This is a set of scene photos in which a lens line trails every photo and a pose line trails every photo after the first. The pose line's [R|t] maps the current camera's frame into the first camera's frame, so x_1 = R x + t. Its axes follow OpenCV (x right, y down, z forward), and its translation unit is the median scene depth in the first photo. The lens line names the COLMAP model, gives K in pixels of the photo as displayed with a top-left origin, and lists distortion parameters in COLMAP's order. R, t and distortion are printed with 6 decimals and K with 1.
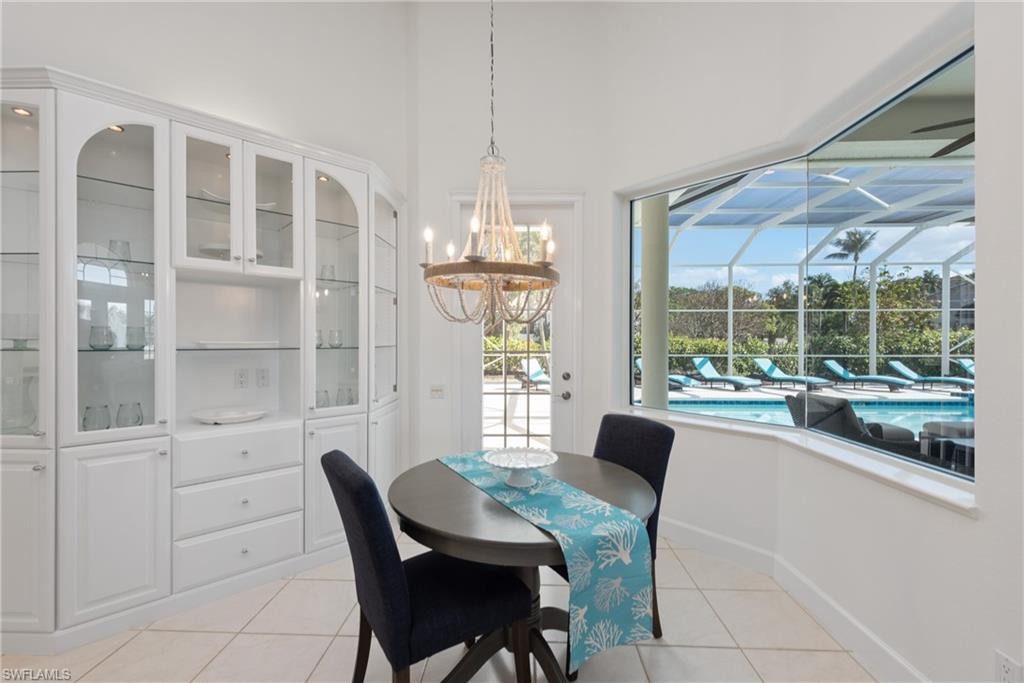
lens RADIAL K [[438.5, 0, 508.4], [0, 438.5, 340.3], [0, 0, 1]] dist [0.000773, -0.000011]
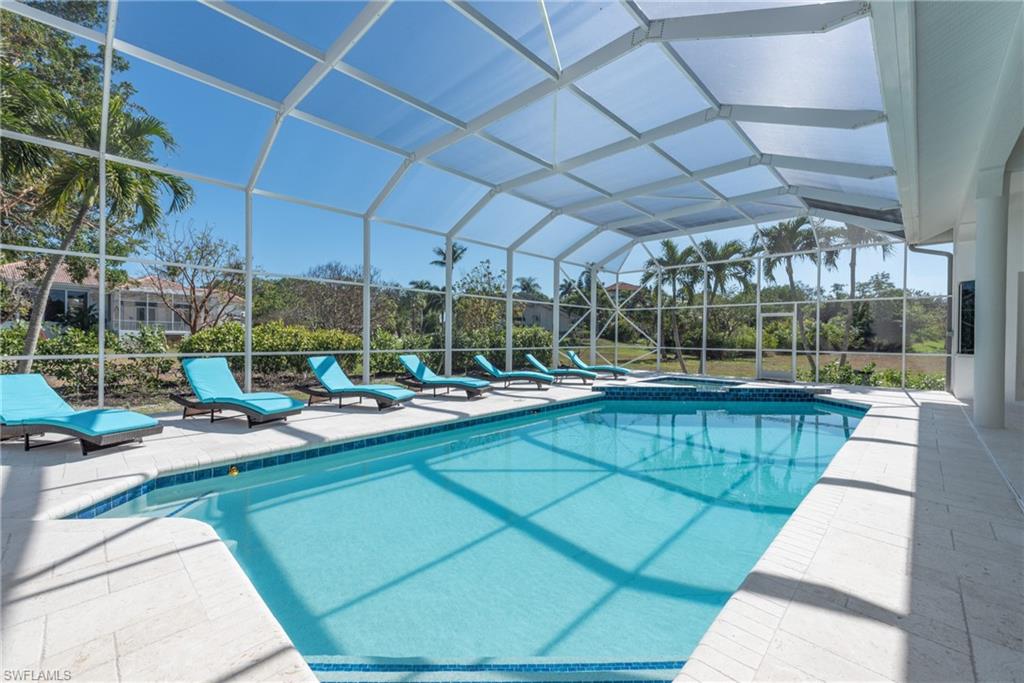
lens RADIAL K [[421.5, 0, 512.0], [0, 421.5, 341.5], [0, 0, 1]] dist [0.001902, 0.000100]
pose [[0.668611, -0.002484, 0.743608, 0.189496], [-0.007469, 0.999922, 0.010056, 0.012221], [-0.743575, -0.012277, 0.668540, 0.435389]]
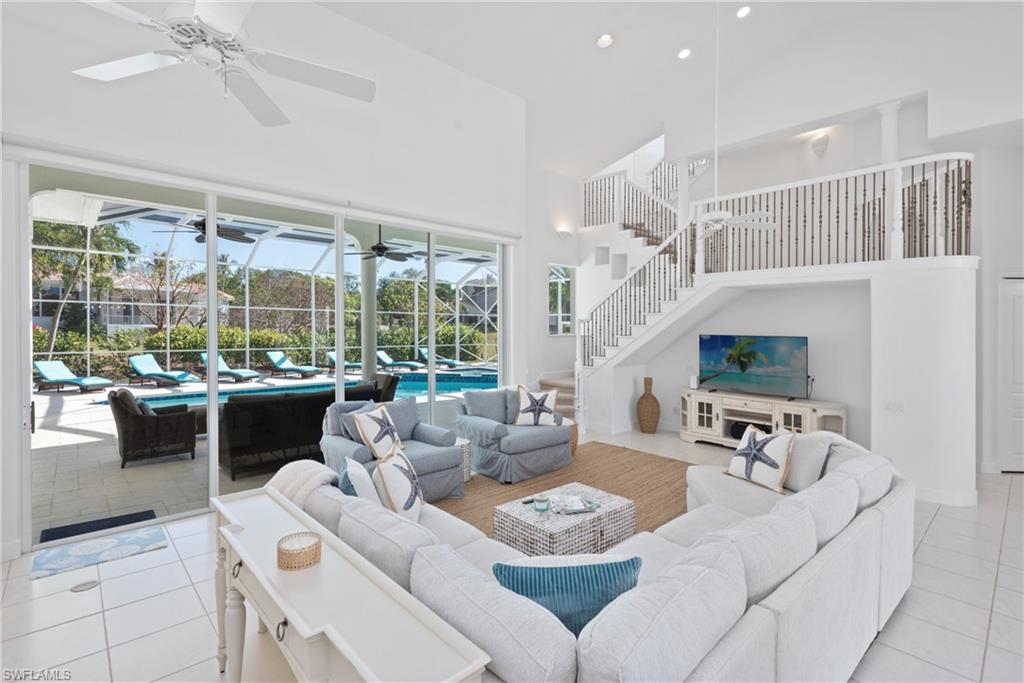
lens RADIAL K [[468.6, 0, 512.0], [0, 468.6, 341.5], [0, 0, 1]] dist [0.002591, -0.000292]
pose [[0.700552, -0.012219, 0.713497, 0.150734], [-0.011959, 0.999512, 0.028859, -0.027423], [-0.713501, -0.028750, 0.700064, -0.285651]]
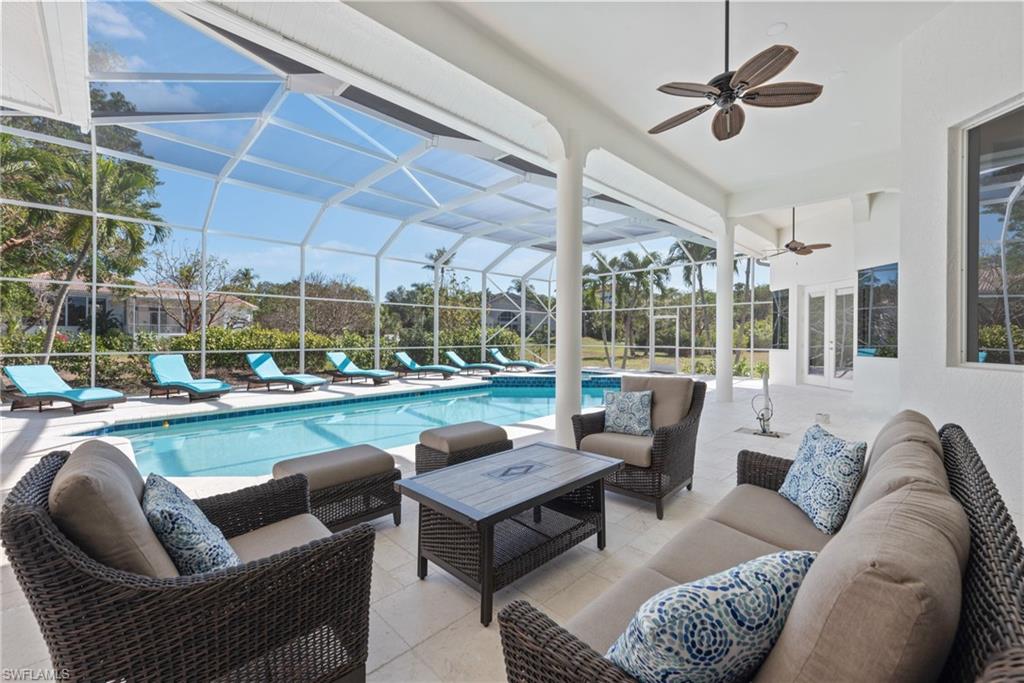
lens RADIAL K [[413.8, 0, 508.6], [0, 413.8, 338.0], [0, 0, 1]] dist [0.000524, 0.000053]
pose [[0.685657, -0.002375, 0.727921, 0.206354], [-0.000282, 0.999994, 0.003529, 0.009285], [-0.727925, -0.002625, 0.685652, 0.156389]]
